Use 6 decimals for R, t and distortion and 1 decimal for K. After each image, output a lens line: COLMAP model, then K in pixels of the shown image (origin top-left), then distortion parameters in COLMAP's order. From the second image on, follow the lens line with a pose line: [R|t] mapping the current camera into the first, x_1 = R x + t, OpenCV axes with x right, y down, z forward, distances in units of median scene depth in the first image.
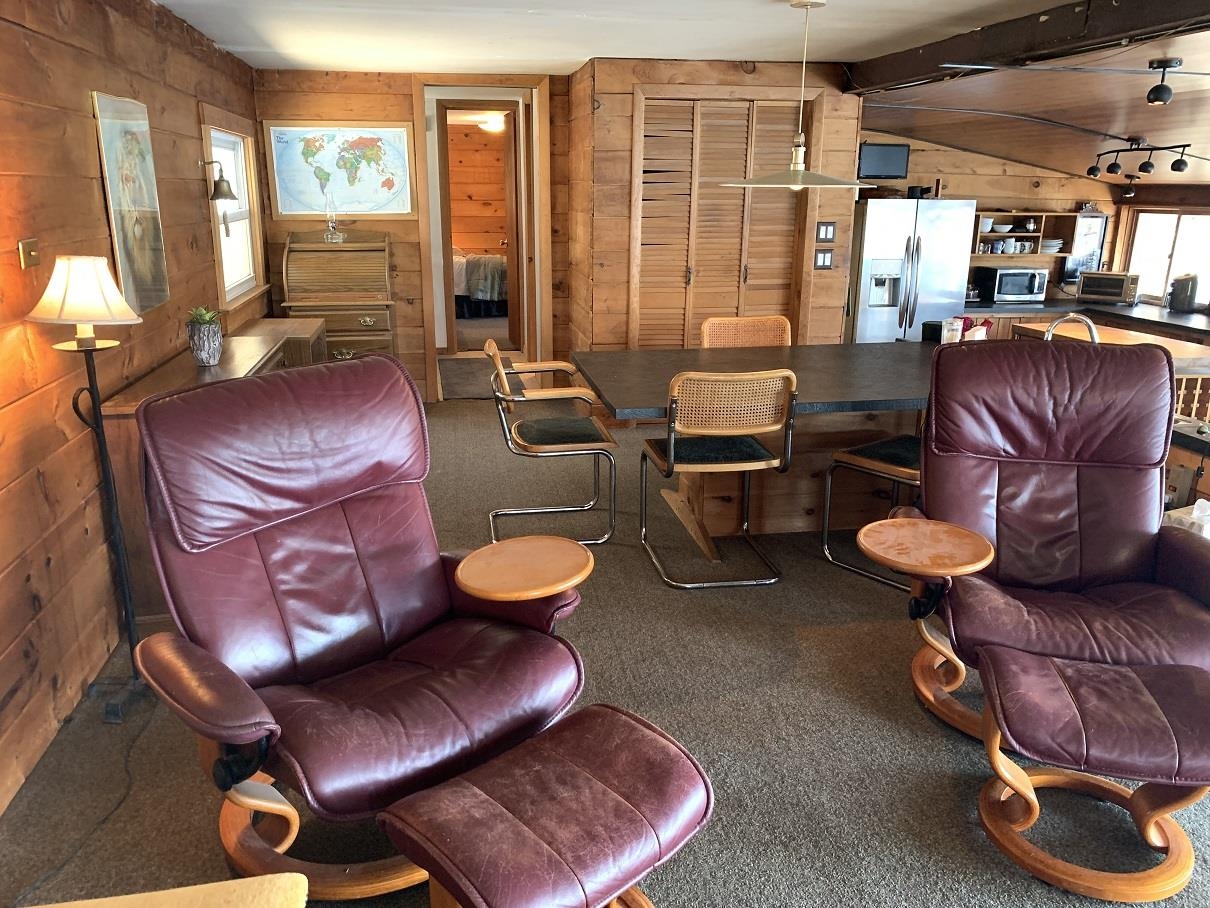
lens RADIAL K [[941.2, 0, 605.0], [0, 941.2, 454.0], [0, 0, 1]] dist [0.067256, -0.089474]
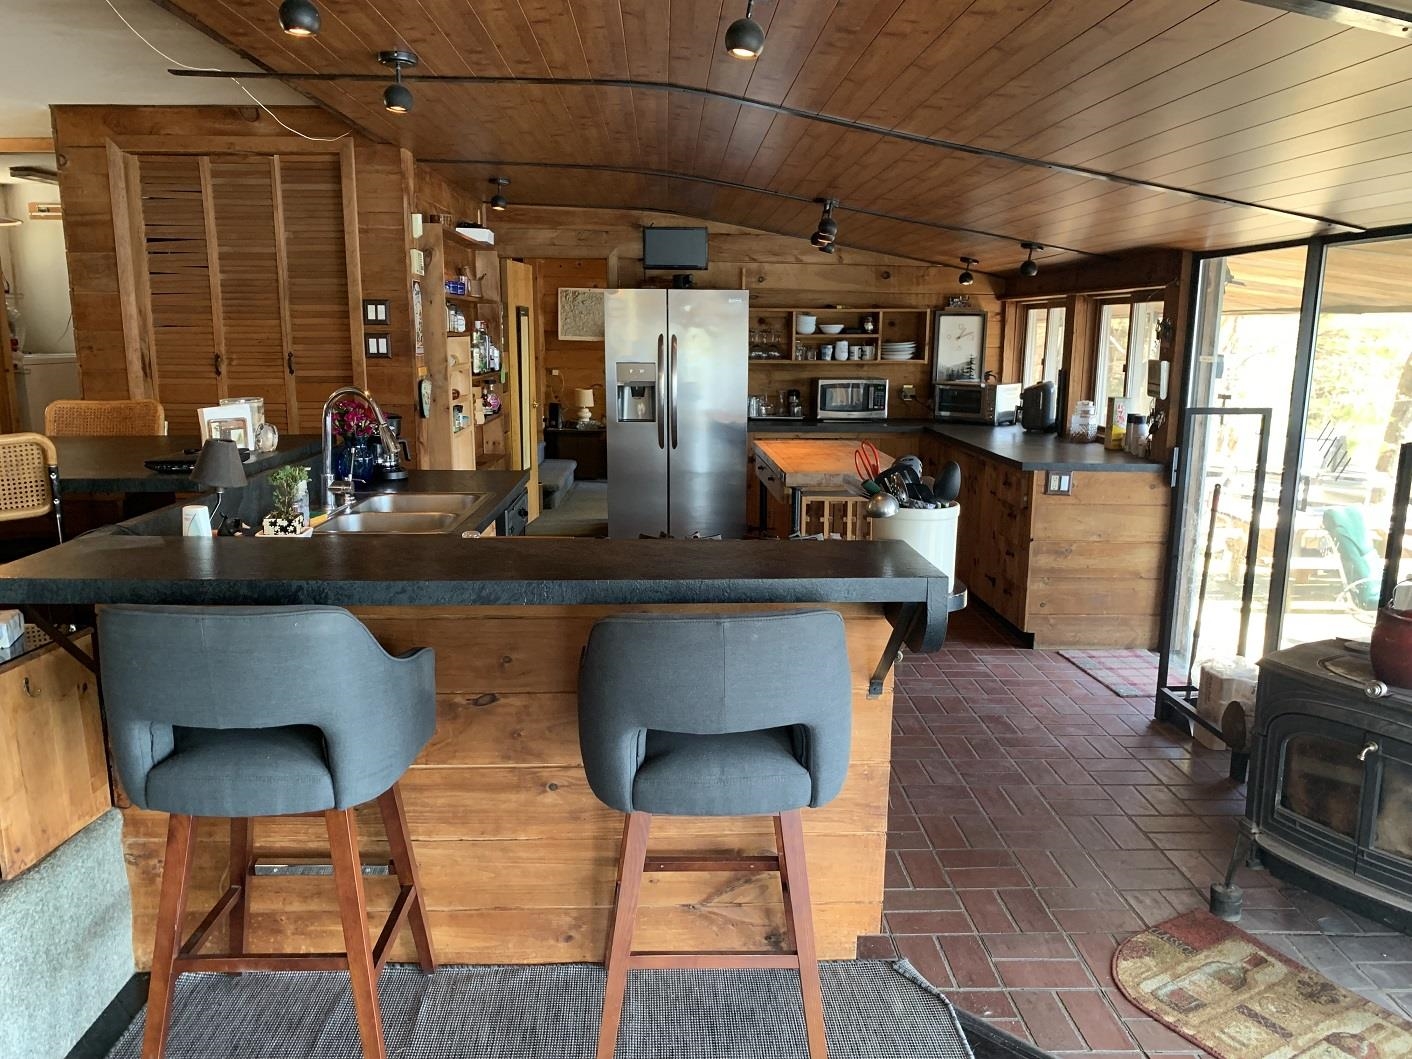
lens RADIAL K [[1098.3, 0, 706.0], [0, 1098.3, 529.5], [0, 0, 1]] dist [0.067256, -0.089474]
pose [[0.988472, 0.020802, -0.149967, 0.631154], [-0.034708, 0.995272, -0.090712, 0.024688], [0.147371, 0.094872, 0.984521, 0.126514]]
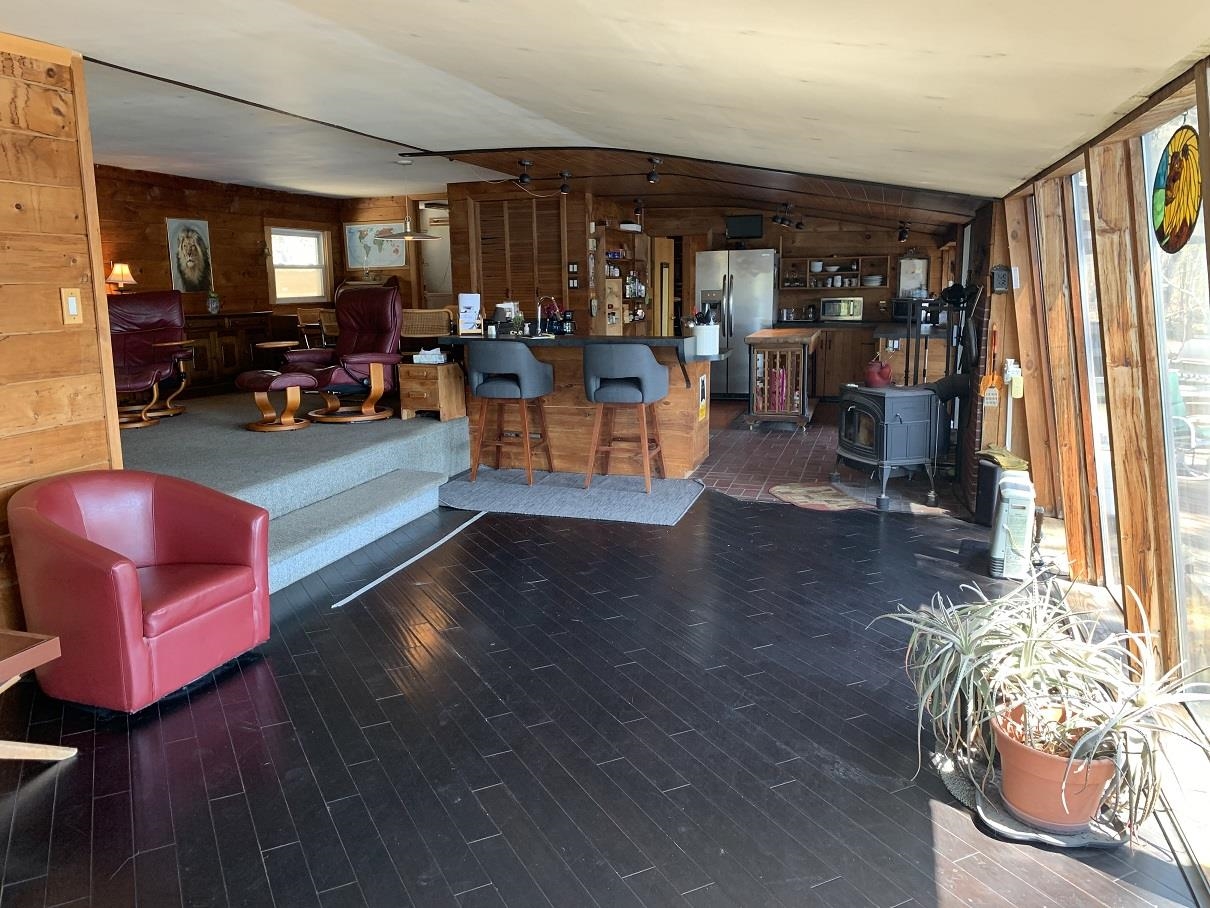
lens RADIAL K [[934.0, 0, 584.5], [0, 934.0, 449.9], [0, 0, 1]] dist [0.144566, -0.157176]
pose [[0.876724, 0.059160, -0.477341, 1.074437], [-0.103741, 0.992307, -0.067557, 0.214792], [0.469673, 0.108749, 0.876117, -0.483210]]
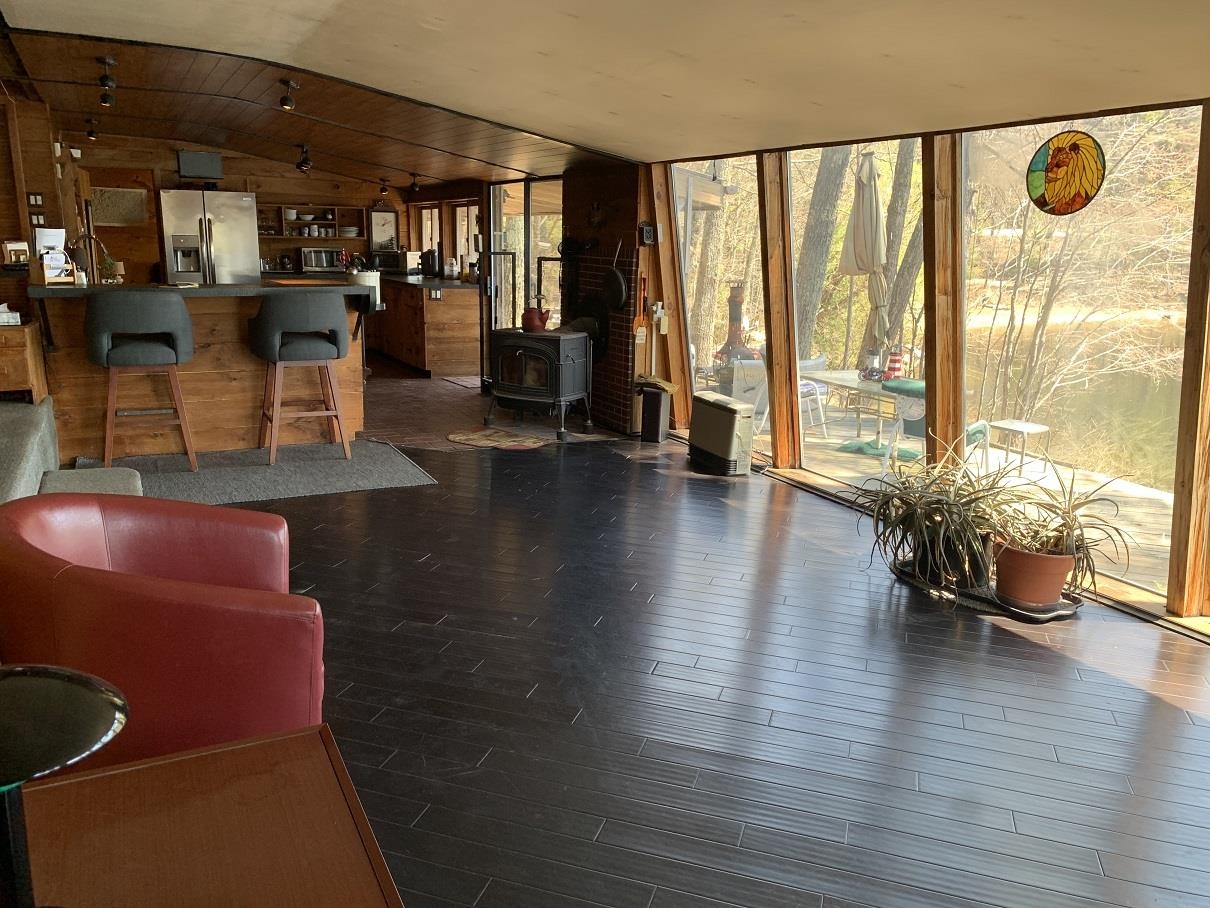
lens RADIAL K [[941.2, 0, 605.0], [0, 941.2, 454.0], [0, 0, 1]] dist [0.067256, -0.089474]
pose [[0.960420, -0.060591, 0.271888, 0.606420], [0.072132, 0.996861, -0.032645, 0.230852], [-0.269056, 0.050965, 0.961775, -0.519722]]
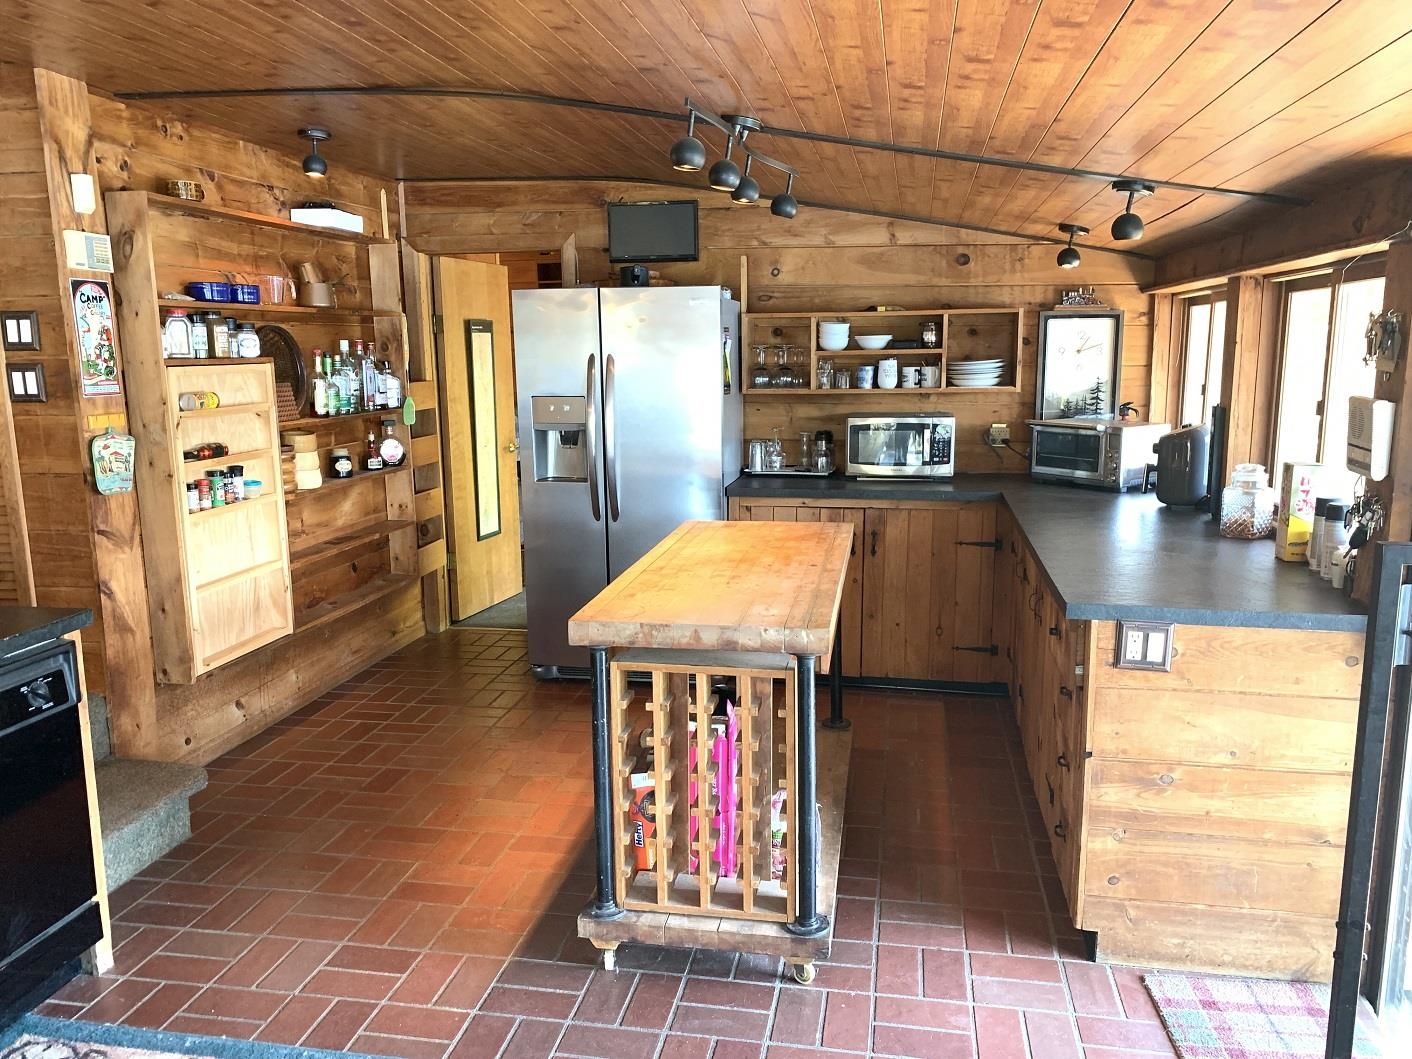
lens RADIAL K [[1101.4, 0, 706.0], [0, 1101.4, 529.5], [0, 0, 1]] dist [0.010596, 0.007177]
pose [[0.930608, 0.037506, -0.364090, 0.774479], [-0.075621, 0.992976, -0.090998, -0.096503], [0.358120, 0.112216, 0.926908, 0.564642]]
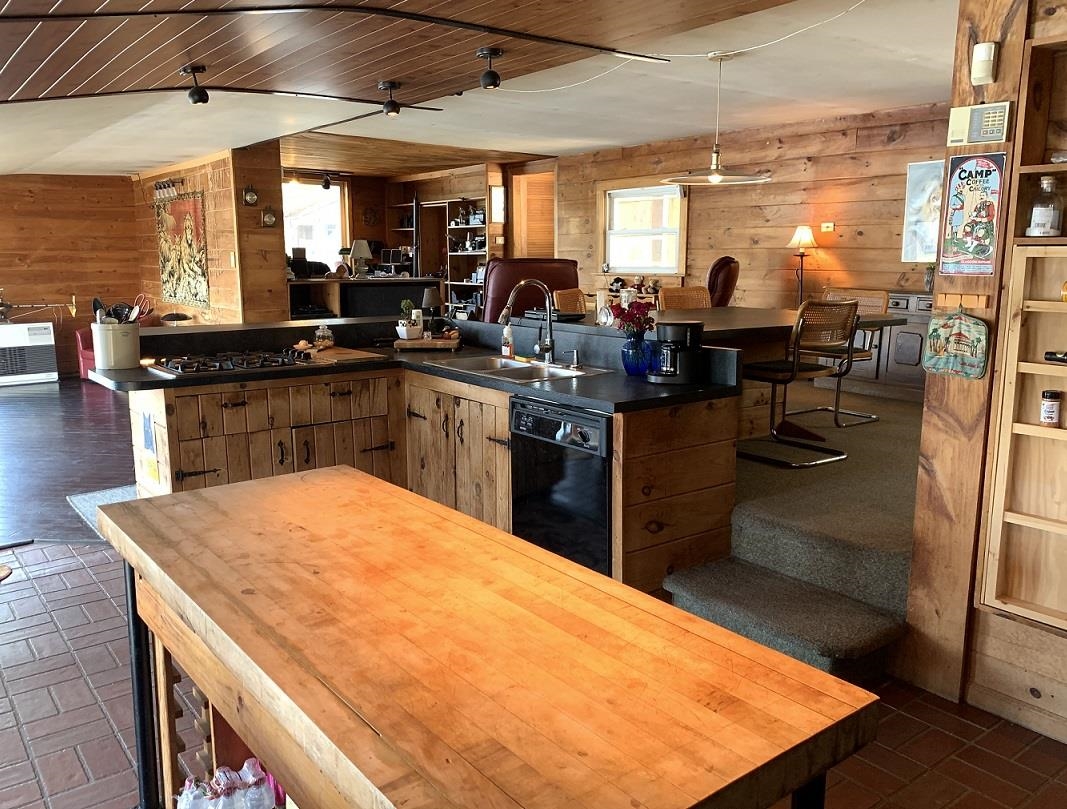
lens RADIAL K [[863.8, 0, 533.5], [0, 863.8, 404.5], [0, 0, 1]] dist [0.008709, 0.004257]
pose [[-0.892012, 0.065000, -0.447313, 0.663957], [-0.137259, 0.903925, 0.405068, -0.288724], [0.430667, 0.422723, -0.797390, 1.284591]]
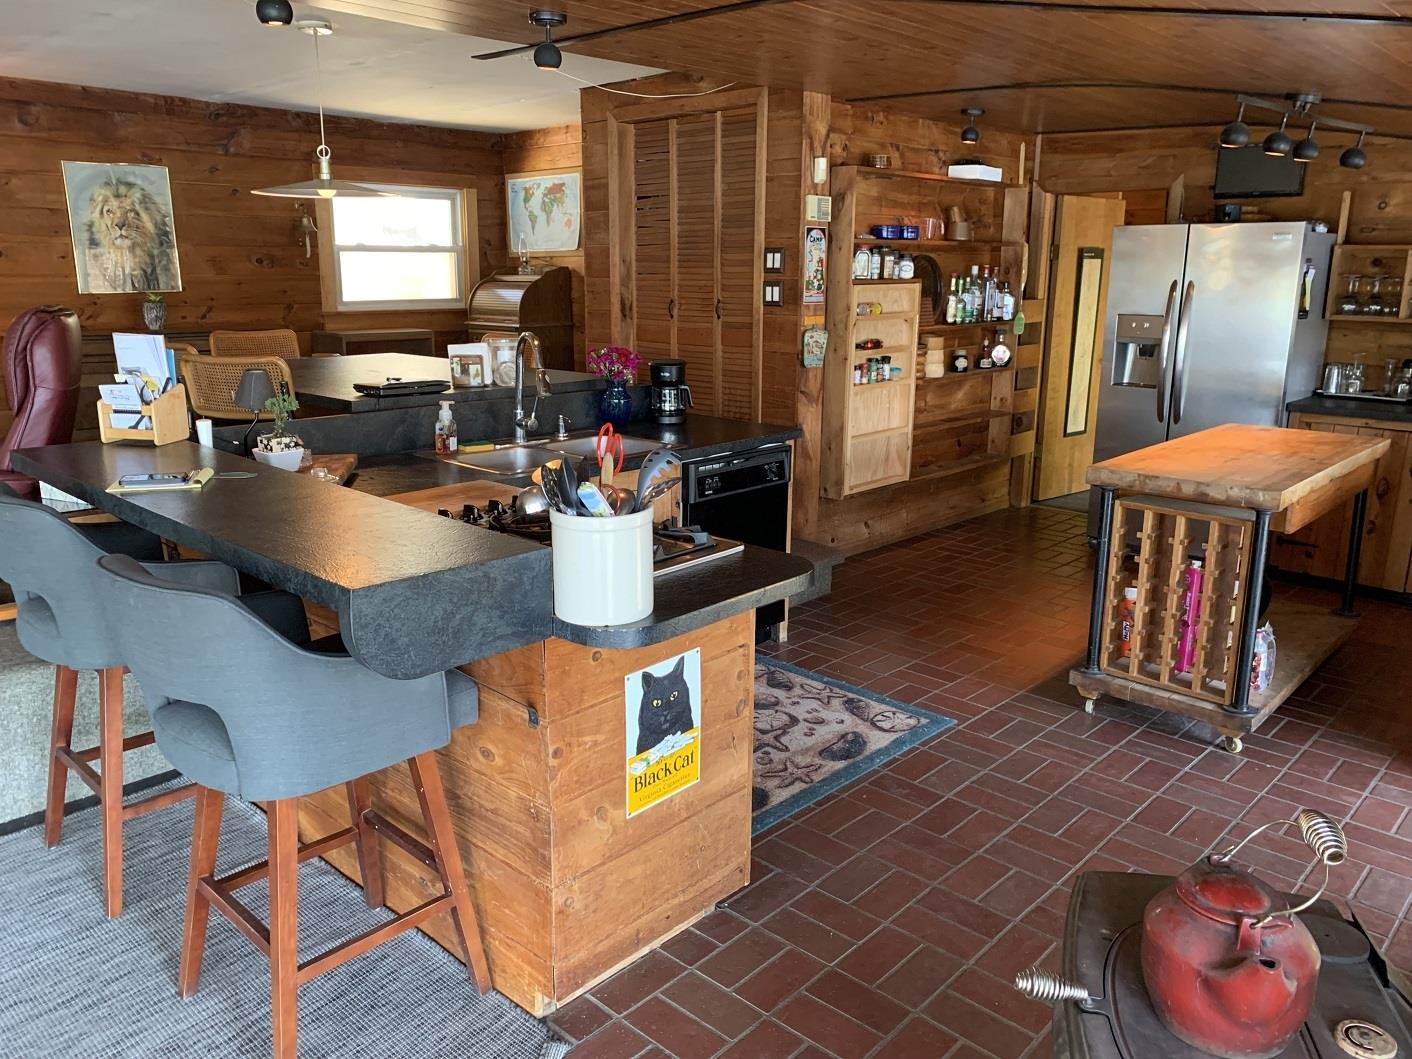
lens RADIAL K [[1063.9, 0, 706.0], [0, 1063.9, 529.5], [0, 0, 1]] dist [0.079366, -0.085304]
pose [[0.591904, 0.186693, -0.784089, 0.934994], [-0.216394, 0.973898, 0.068532, -0.054926], [0.776417, 0.129107, 0.616853, 0.395207]]
